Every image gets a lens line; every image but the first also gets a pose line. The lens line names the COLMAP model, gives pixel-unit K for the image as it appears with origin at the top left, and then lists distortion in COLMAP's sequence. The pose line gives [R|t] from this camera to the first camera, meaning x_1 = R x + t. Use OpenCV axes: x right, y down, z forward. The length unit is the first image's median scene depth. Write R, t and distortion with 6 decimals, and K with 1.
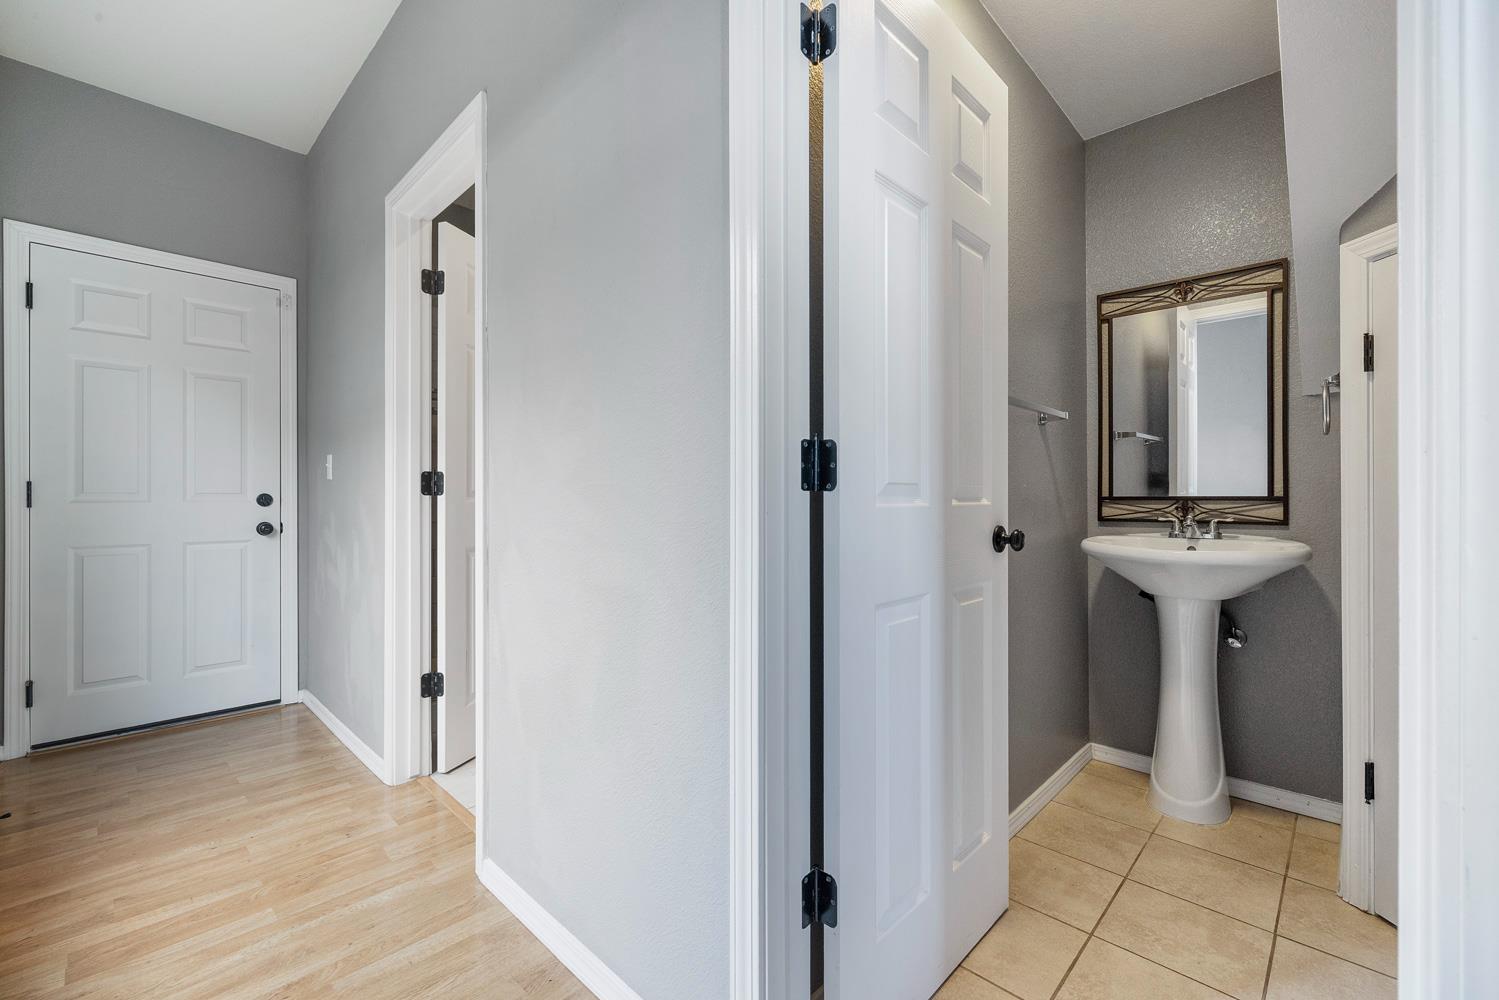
lens RADIAL K [[627.8, 0, 745.8], [0, 627.8, 486.5], [0, 0, 1]] dist [-0.000439, -0.000307]
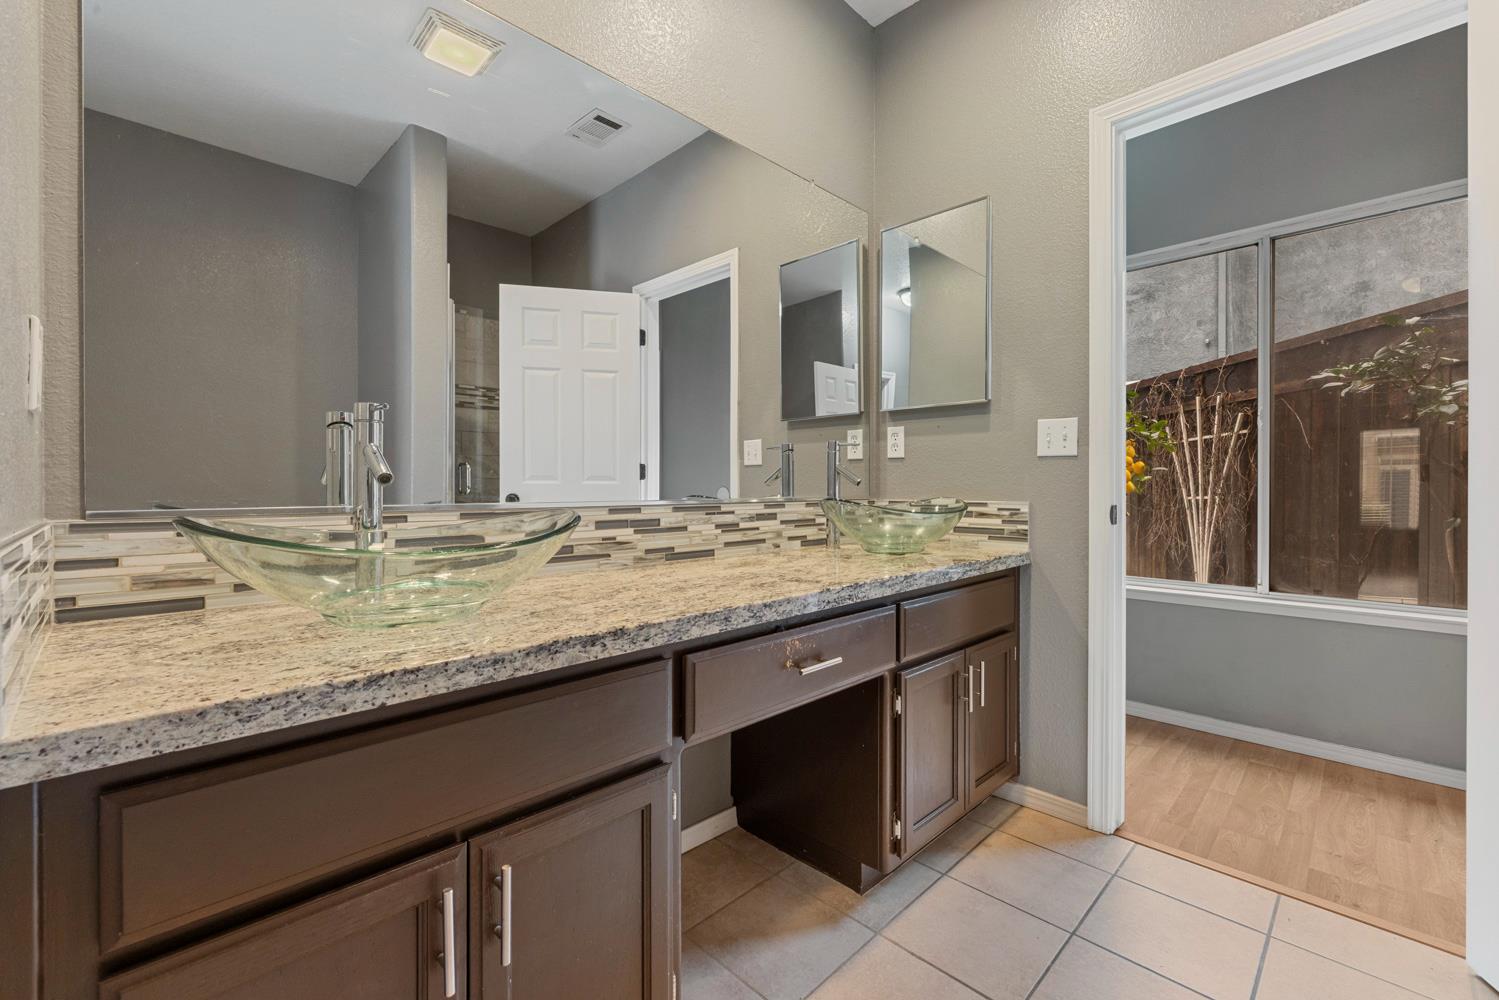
lens RADIAL K [[627.8, 0, 745.8], [0, 627.8, 486.5], [0, 0, 1]] dist [-0.000439, -0.000307]
pose [[-0.999838, -0.002409, 0.017852, 0.230389], [-0.002568, 0.999957, -0.008905, 0.042712], [-0.017830, -0.008950, -0.999801, 2.245657]]
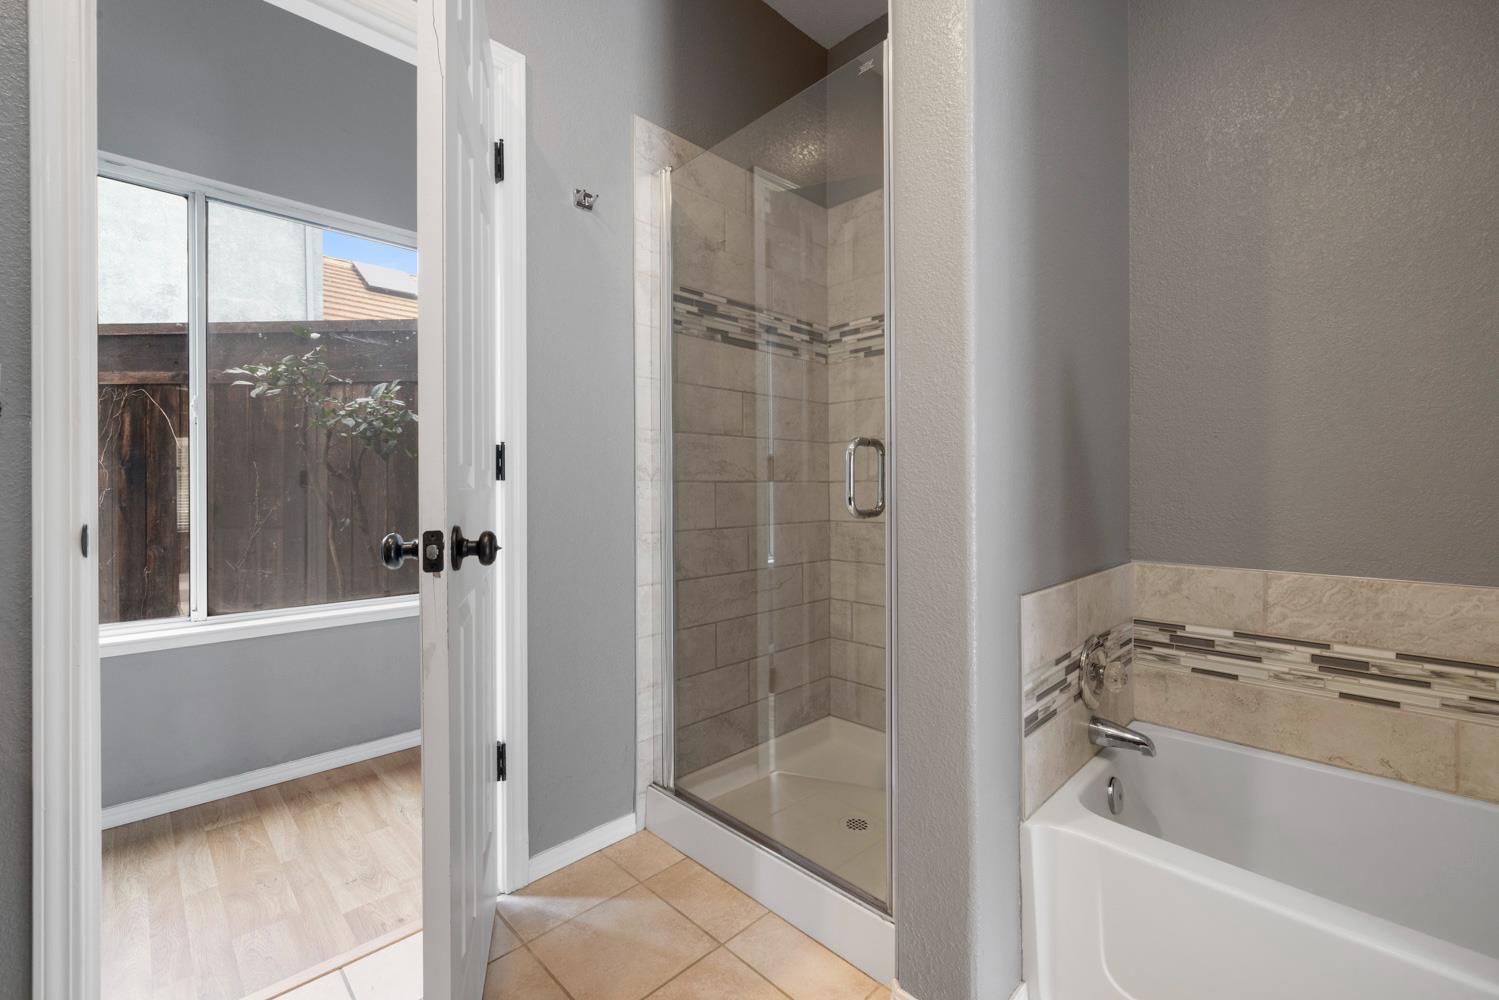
lens RADIAL K [[627.8, 0, 745.8], [0, 627.8, 486.5], [0, 0, 1]] dist [-0.000439, -0.000307]
pose [[-0.024082, -0.003798, -0.999703, 0.240764], [0.015561, 0.999870, -0.004173, 0.037773], [0.999589, -0.015657, -0.024019, 1.828955]]
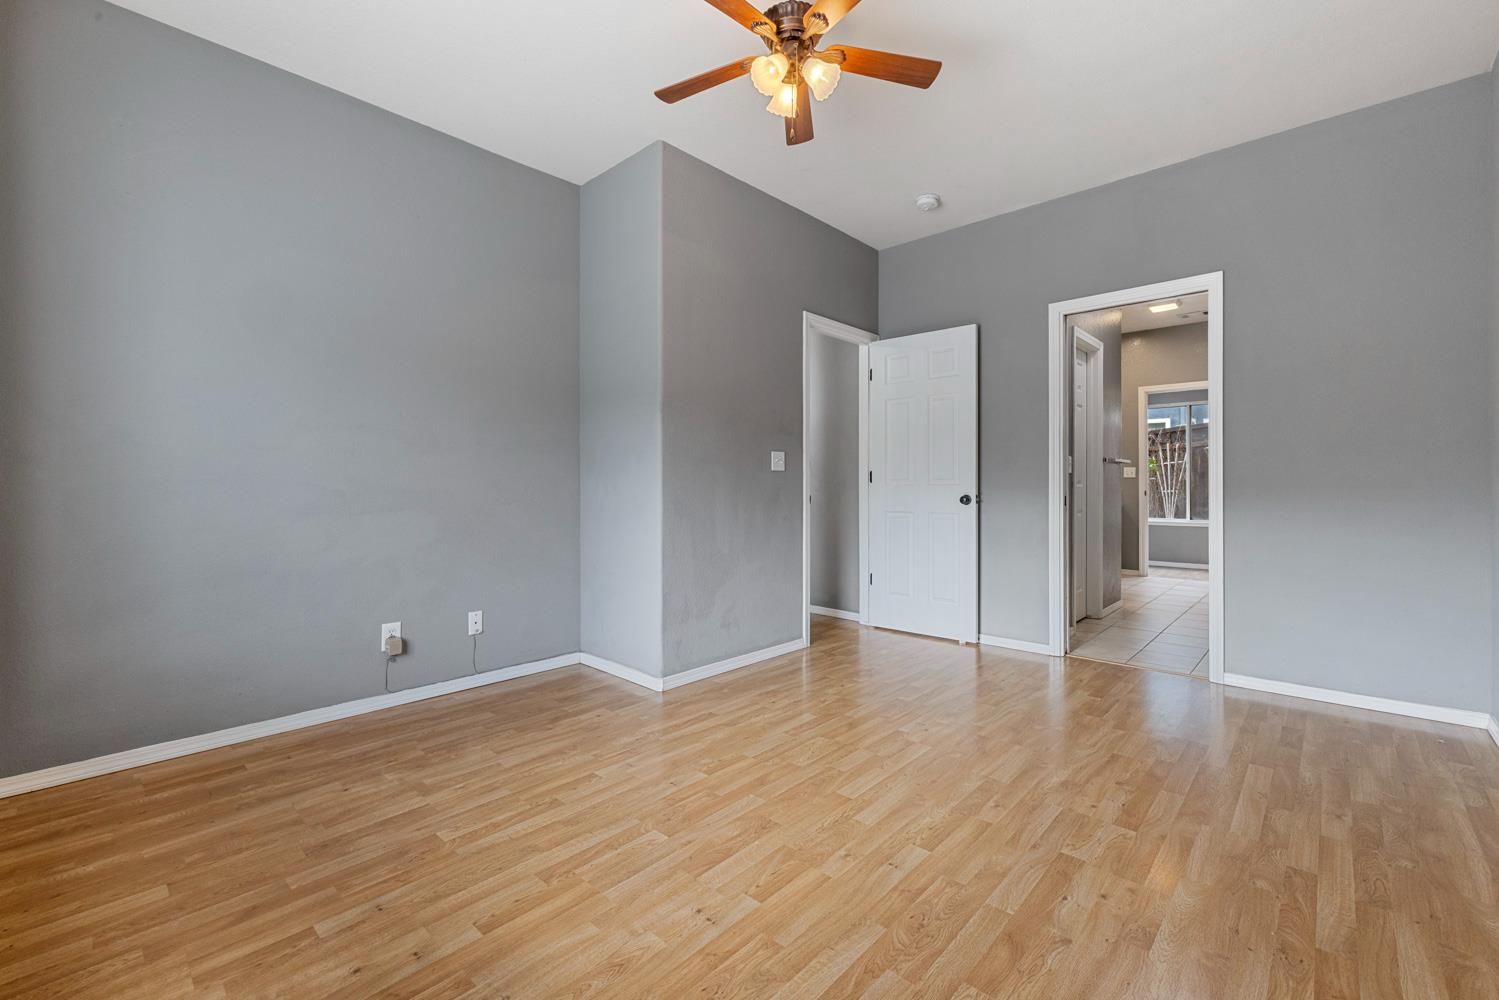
lens RADIAL K [[627.8, 0, 745.8], [0, 627.8, 486.5], [0, 0, 1]] dist [-0.000439, -0.000307]
pose [[-0.999935, 0.003055, -0.010949, 1.686292], [0.003222, 0.999878, -0.015279, 0.076235], [0.010901, -0.015313, -0.999823, 4.370417]]
